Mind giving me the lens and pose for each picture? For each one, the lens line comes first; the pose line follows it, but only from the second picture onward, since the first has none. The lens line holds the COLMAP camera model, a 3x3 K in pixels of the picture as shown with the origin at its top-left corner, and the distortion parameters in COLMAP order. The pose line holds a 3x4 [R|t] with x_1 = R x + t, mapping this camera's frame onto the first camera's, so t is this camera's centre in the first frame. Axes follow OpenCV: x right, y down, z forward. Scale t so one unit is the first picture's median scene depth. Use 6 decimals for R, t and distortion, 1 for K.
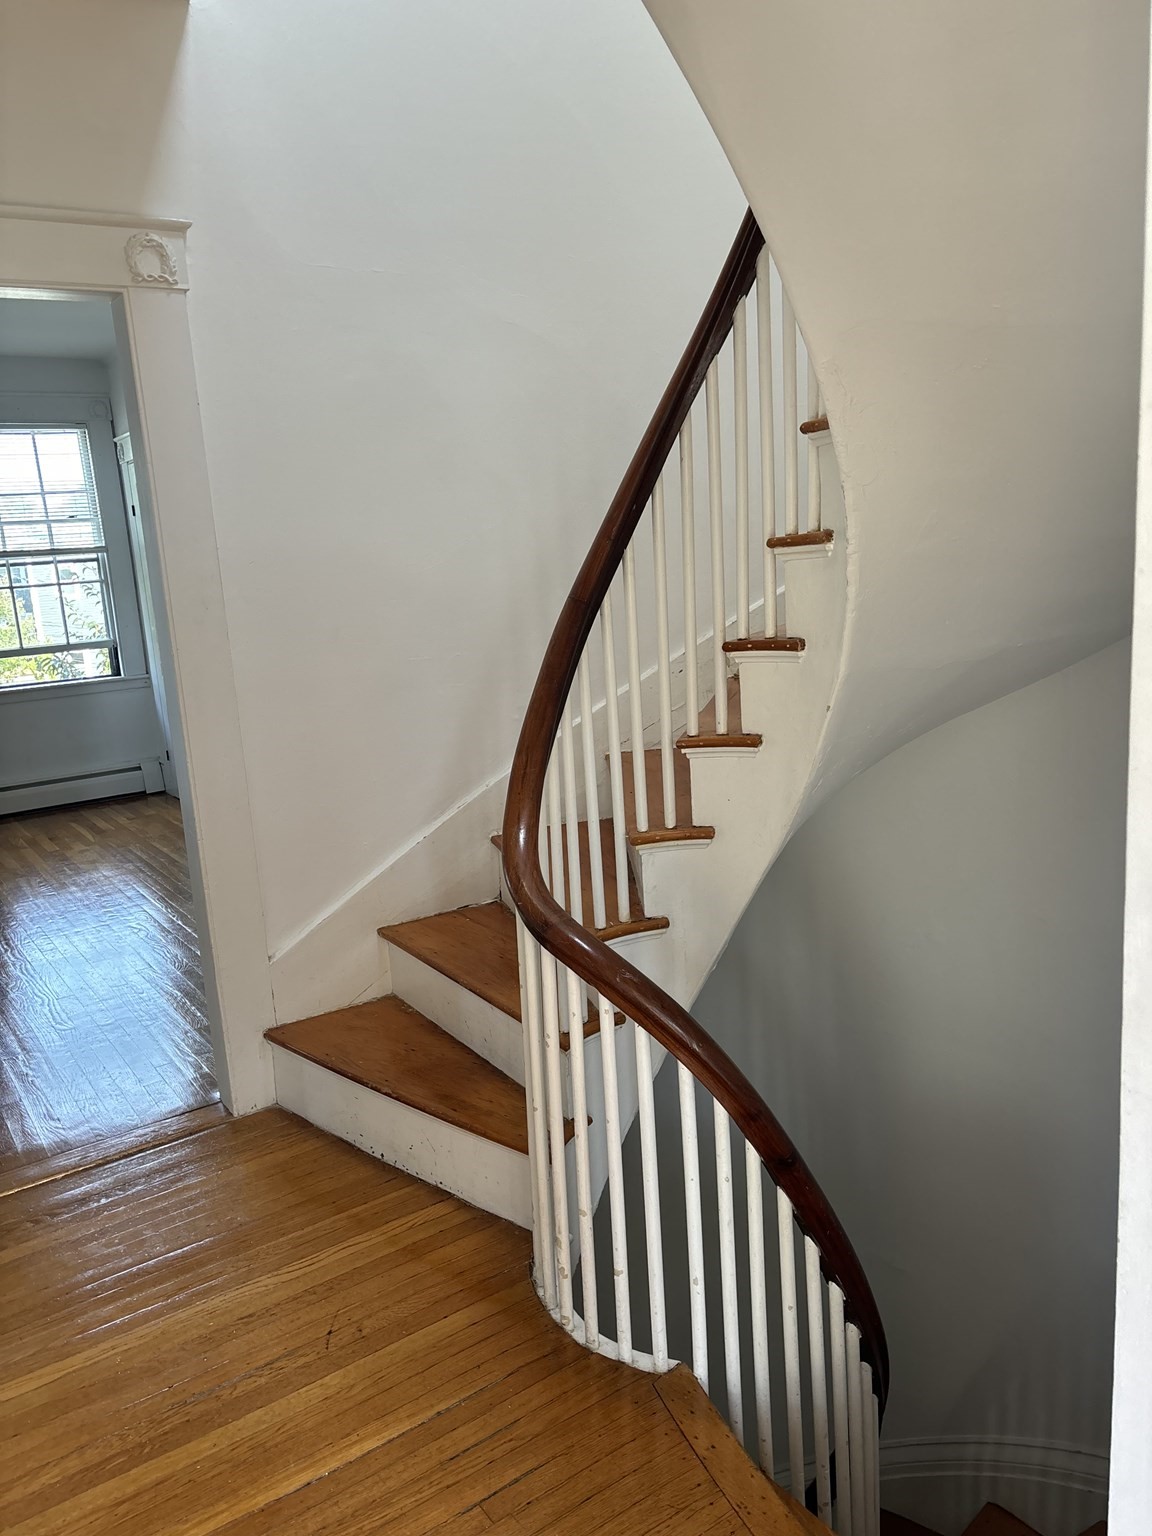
lens RADIAL K [[1147.9, 0, 576.0], [0, 1147.9, 768.0], [0, 0, 1]] dist [0.087497, -0.107843]
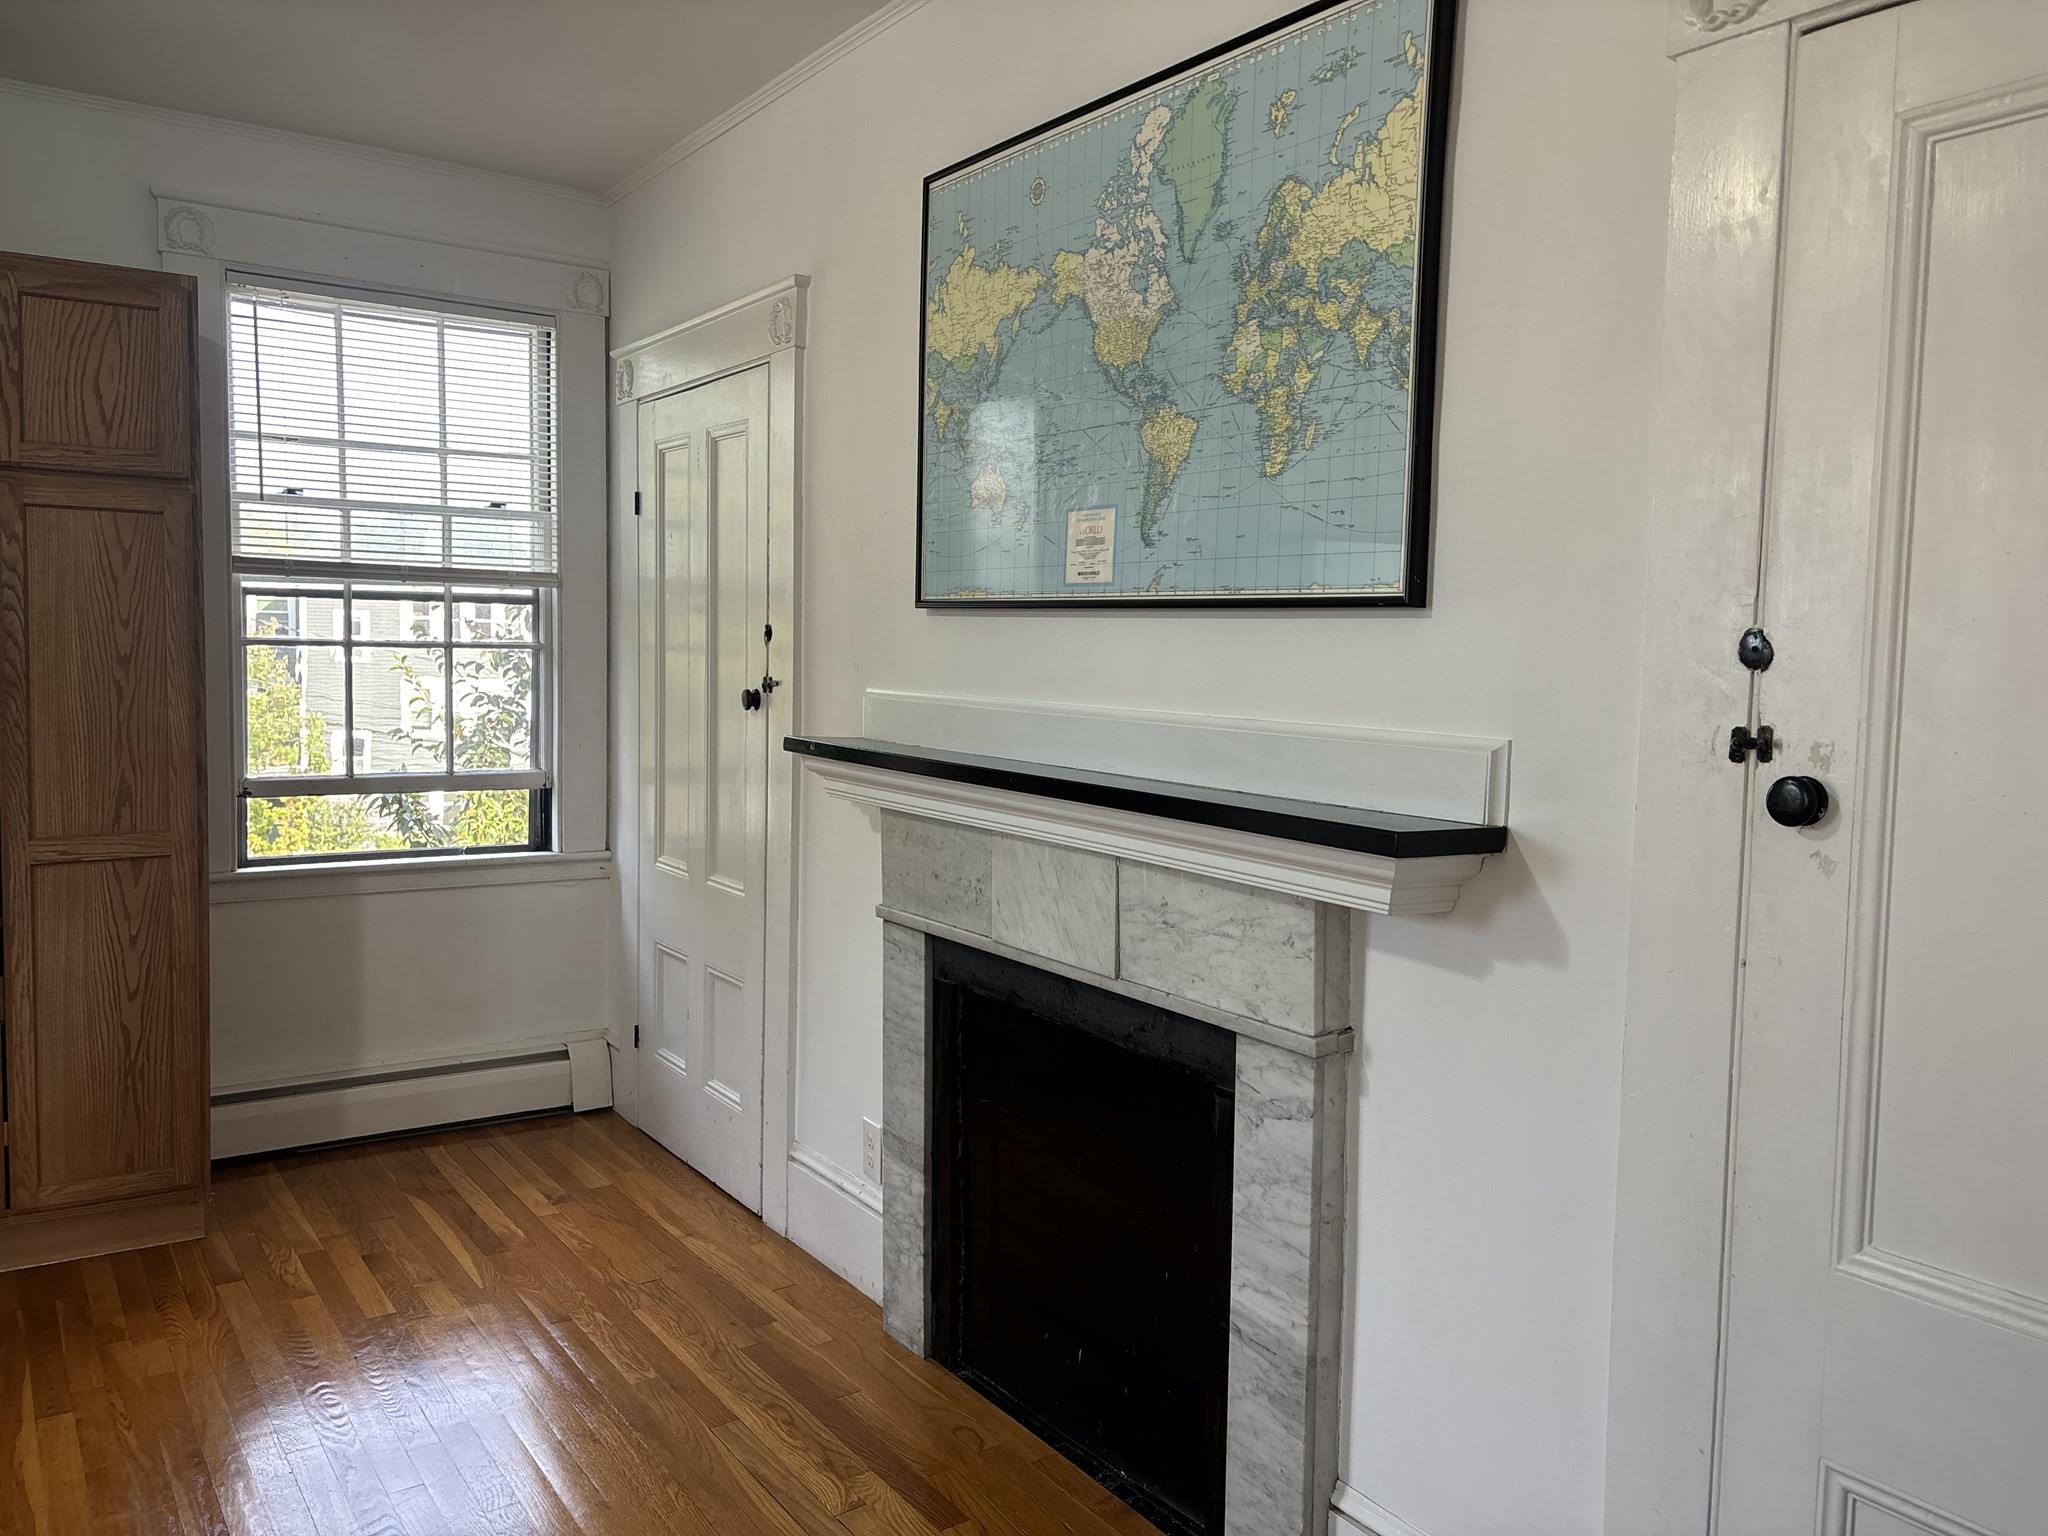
lens RADIAL K [[1530.6, 0, 1037.3], [0, 1530.6, 773.0], [0, 0, 1]] dist [0.087497, -0.107843]
pose [[0.995320, 0.093721, 0.023569, -0.218469], [-0.090417, 0.989216, -0.115224, -0.056906], [-0.034114, 0.112554, 0.993060, 0.382144]]
